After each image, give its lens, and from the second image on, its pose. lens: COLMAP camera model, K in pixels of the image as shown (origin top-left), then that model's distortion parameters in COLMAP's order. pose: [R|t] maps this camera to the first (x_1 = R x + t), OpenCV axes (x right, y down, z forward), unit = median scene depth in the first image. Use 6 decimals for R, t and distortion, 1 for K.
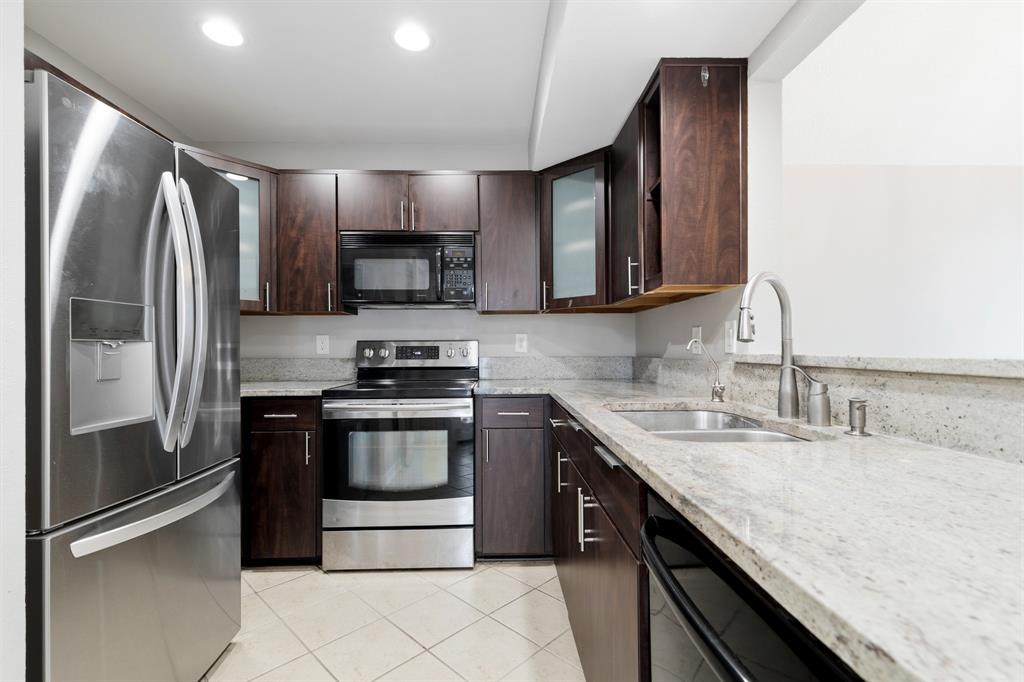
lens RADIAL K [[465.0, 0, 510.9], [0, 465.0, 350.3], [0, 0, 1]] dist [0.002872, 0.000420]
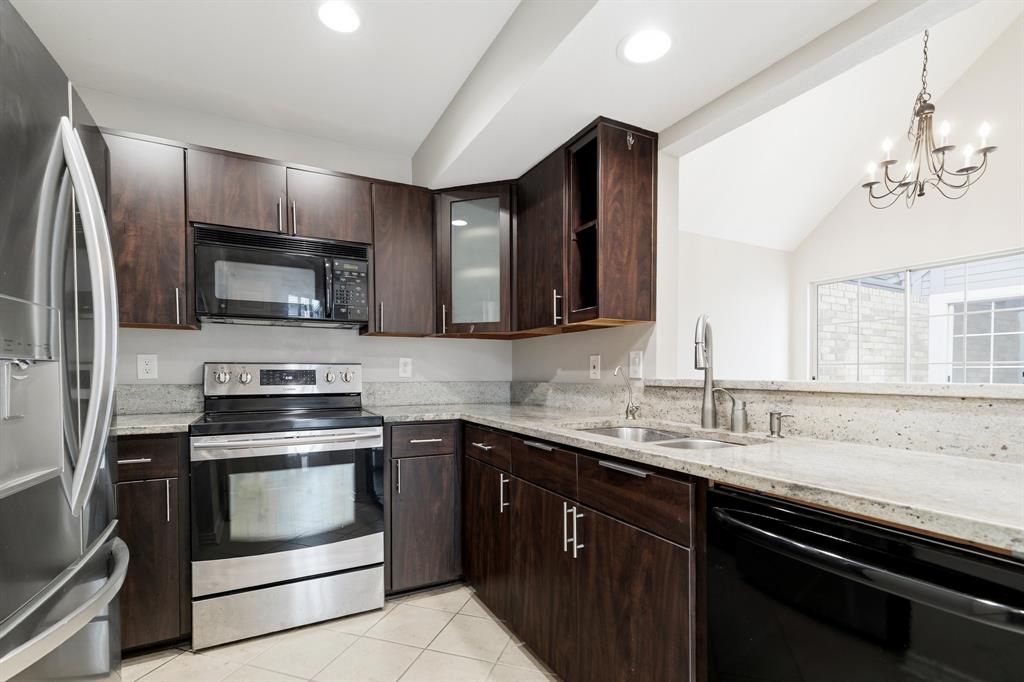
lens RADIAL K [[477.0, 0, 513.0], [0, 477.0, 384.8], [0, 0, 1]] dist [0.001737, 0.000099]
pose [[0.896049, -0.005549, 0.443920, -0.273467], [-0.003866, 0.999786, 0.020301, -0.000523], [-0.443938, -0.019907, 0.895836, 0.034387]]
